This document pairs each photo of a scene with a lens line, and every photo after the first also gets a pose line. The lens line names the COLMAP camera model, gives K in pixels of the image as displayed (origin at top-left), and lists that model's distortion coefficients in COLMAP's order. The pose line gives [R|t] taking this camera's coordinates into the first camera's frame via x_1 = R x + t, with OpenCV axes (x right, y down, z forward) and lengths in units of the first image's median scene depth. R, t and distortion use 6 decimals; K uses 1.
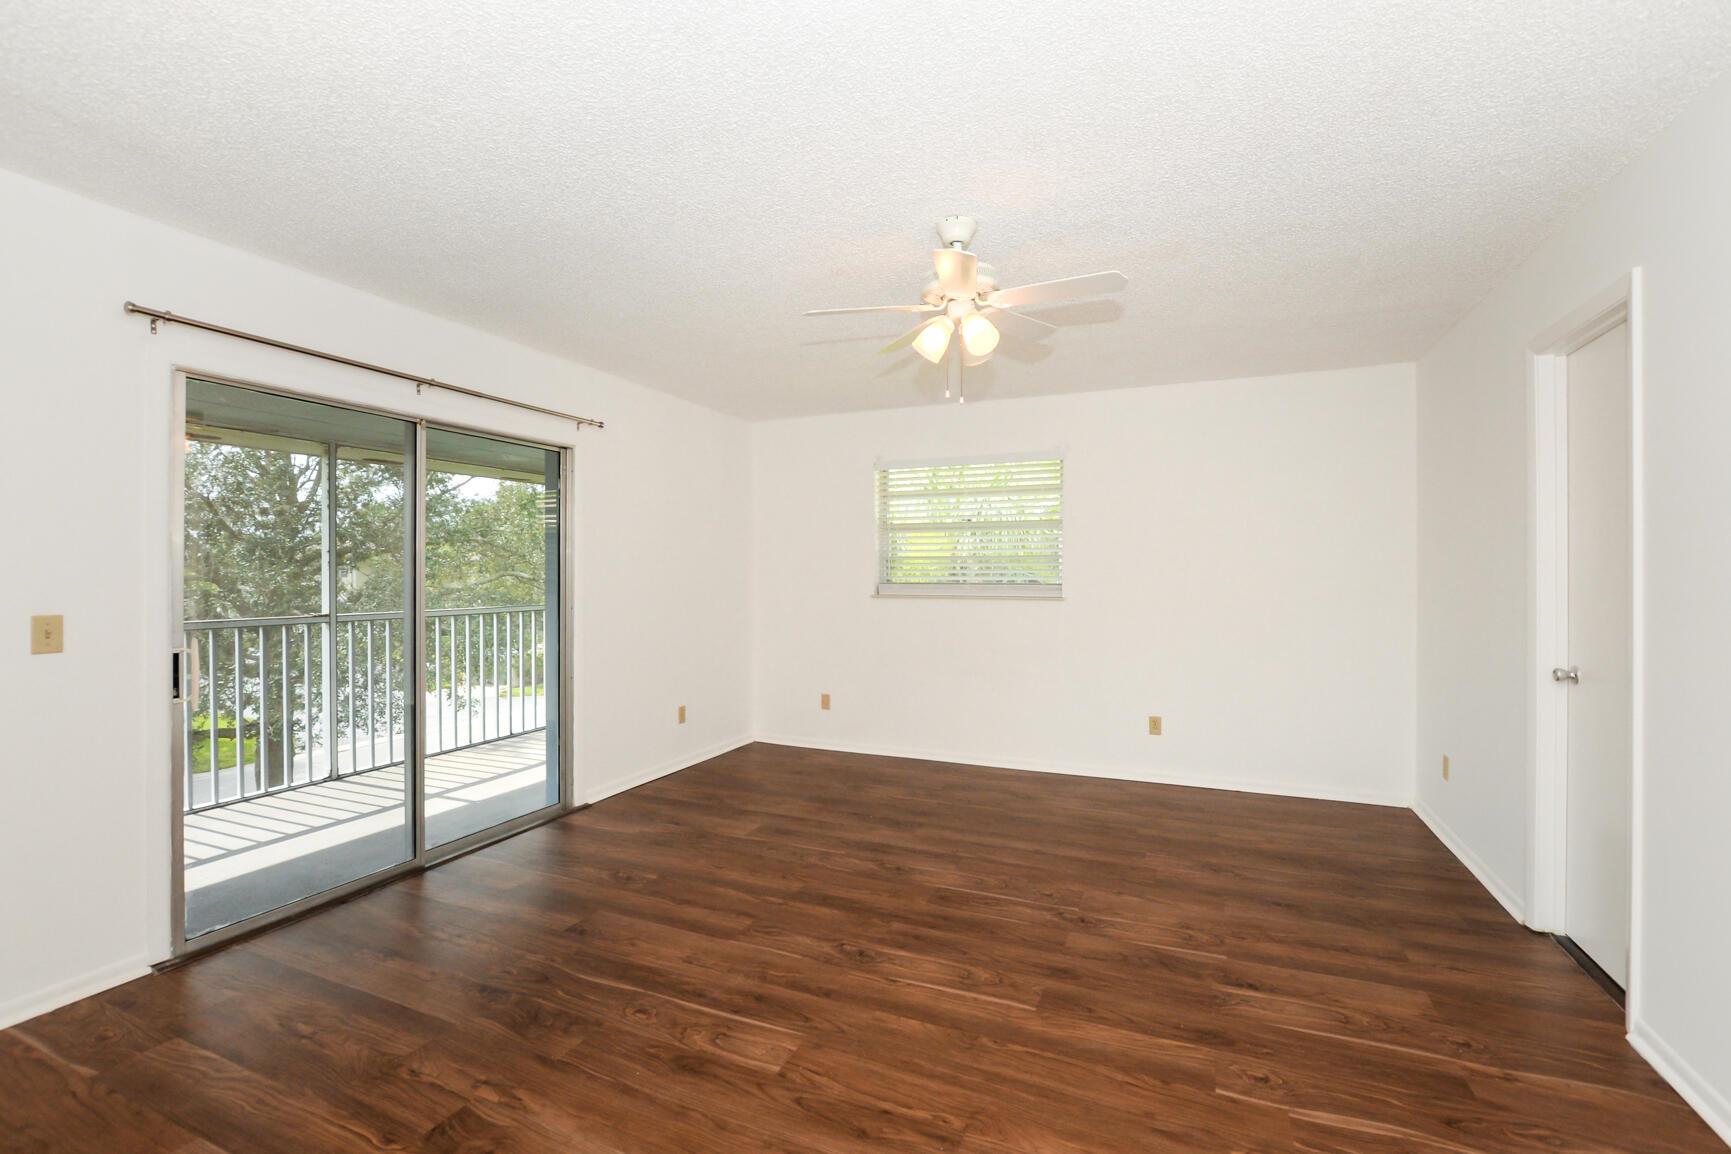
lens RADIAL K [[765.4, 0, 857.5], [0, 765.4, 577.0], [0, 0, 1]] dist [-0.003003, 0.000086]
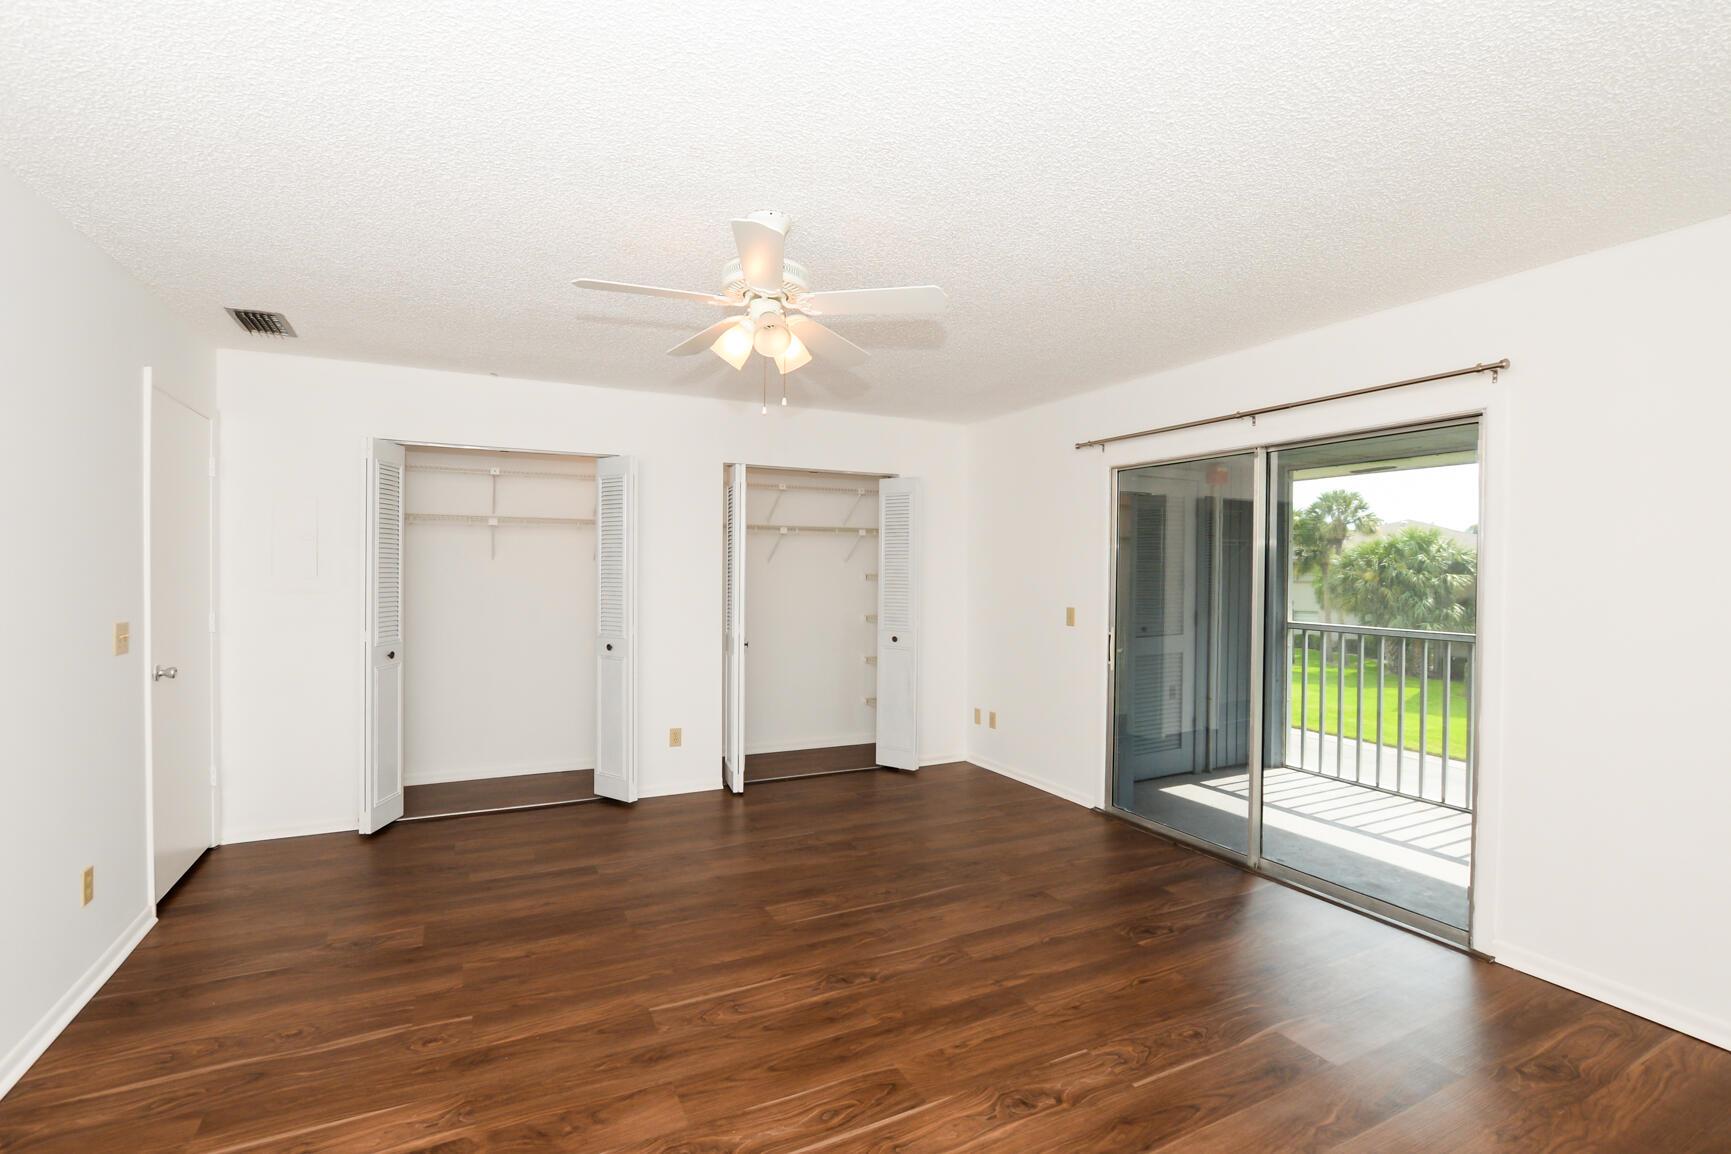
lens RADIAL K [[765.4, 0, 852.7], [0, 765.4, 574.6], [0, 0, 1]] dist [-0.003003, 0.000086]
pose [[-0.632741, 0.000530, -0.774363, 0.789244], [-0.008646, 0.999933, 0.007749, -0.024735], [0.774315, 0.011598, -0.632694, 1.713460]]
